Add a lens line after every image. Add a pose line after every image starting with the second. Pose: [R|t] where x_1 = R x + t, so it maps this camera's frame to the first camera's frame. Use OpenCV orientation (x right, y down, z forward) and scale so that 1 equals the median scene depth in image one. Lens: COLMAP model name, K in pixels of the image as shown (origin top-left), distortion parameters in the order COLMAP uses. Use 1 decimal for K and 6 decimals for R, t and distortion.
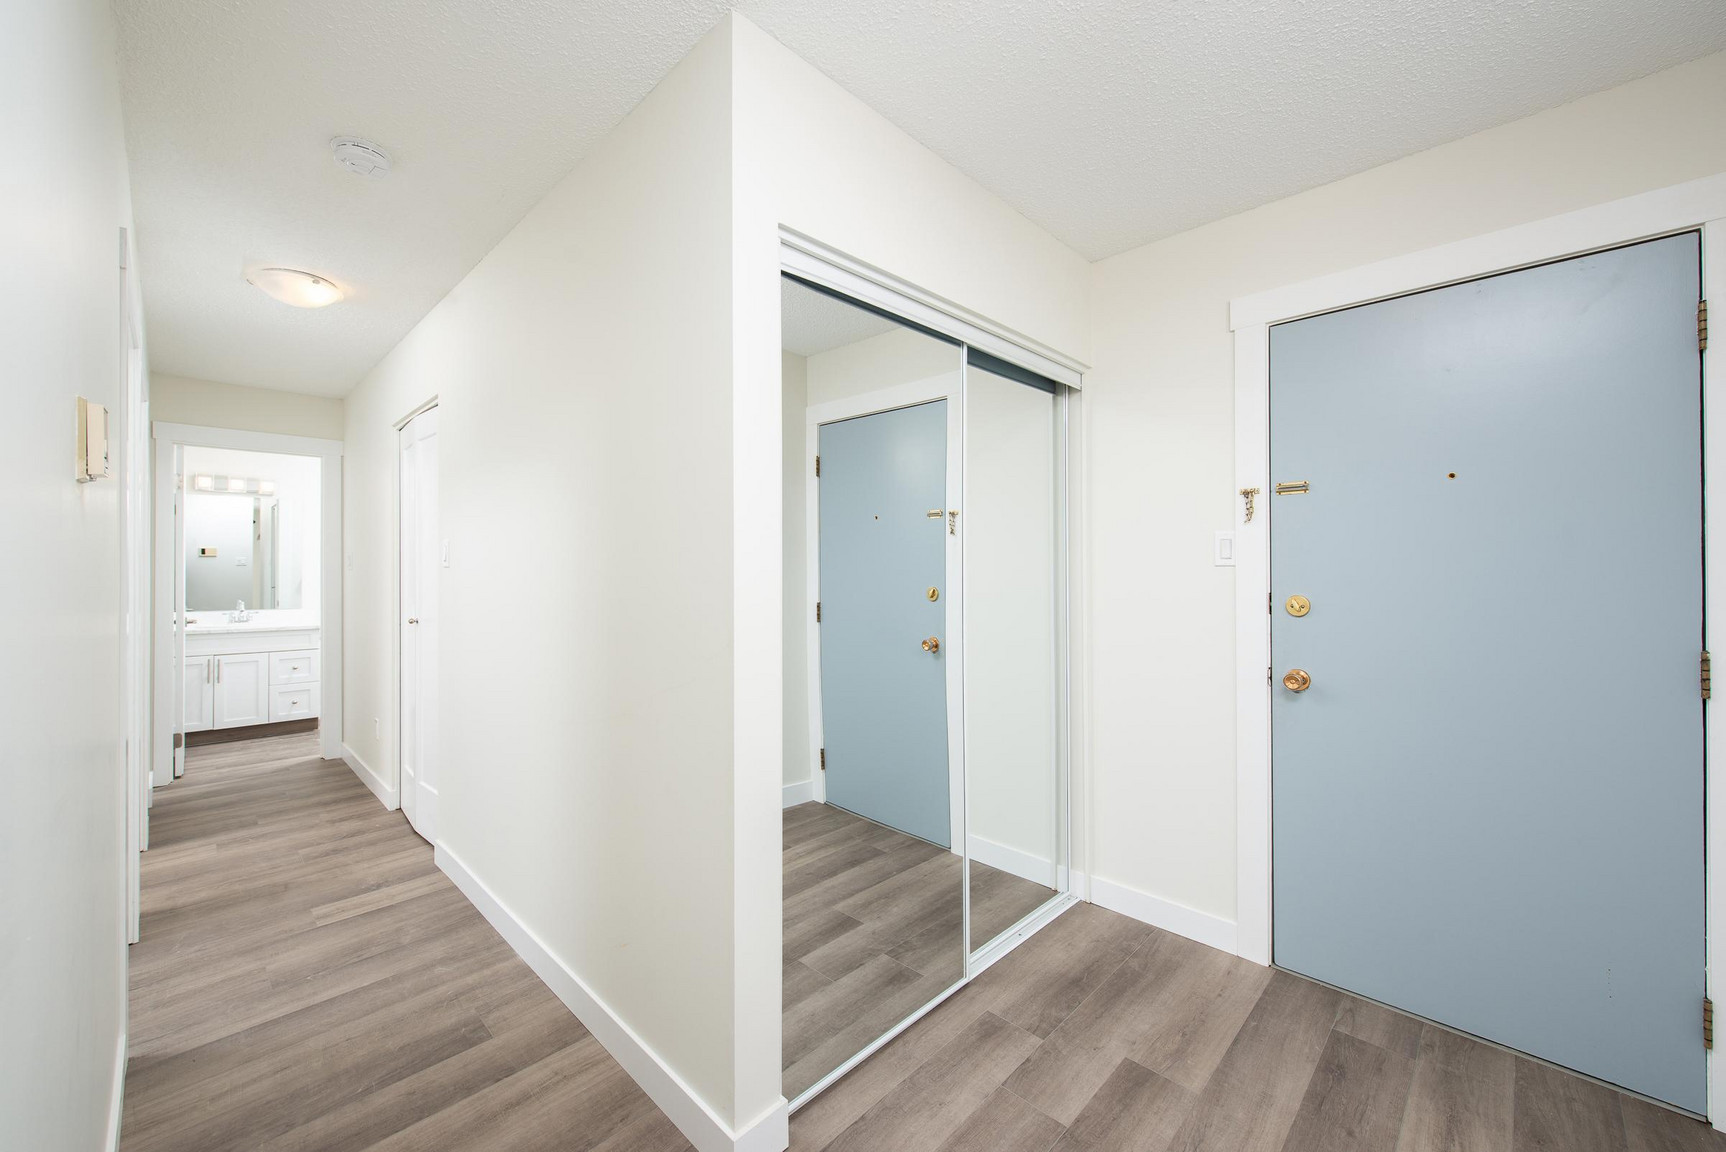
lens RADIAL K [[675.8, 0, 865.1], [0, 675.8, 563.8], [0, 0, 1]] dist [-0.001054, 0.000029]
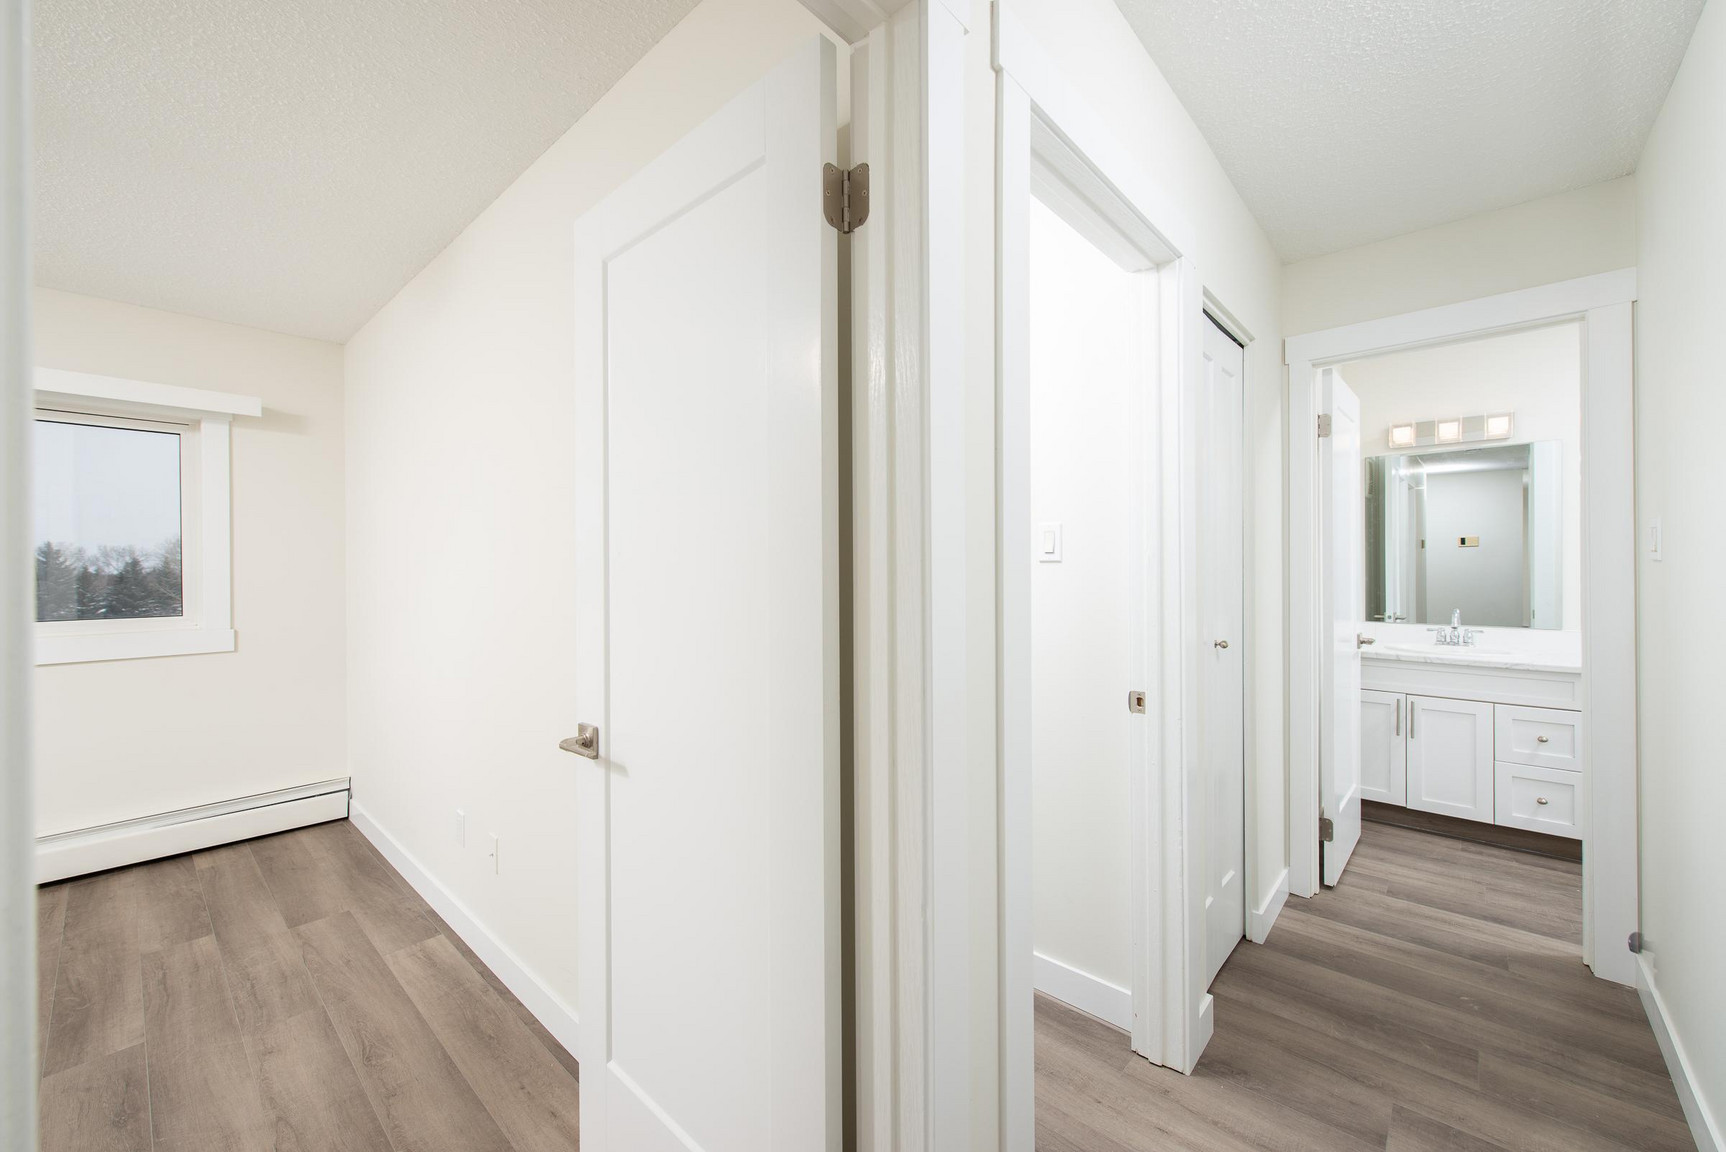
lens RADIAL K [[675.8, 0, 855.6], [0, 675.8, 558.4], [0, 0, 1]] dist [-0.001054, 0.000029]
pose [[0.027015, -0.003028, -0.999630, -0.321086], [0.007119, 0.999971, -0.002837, 0.002169], [0.999610, -0.007040, 0.027035, 0.445547]]
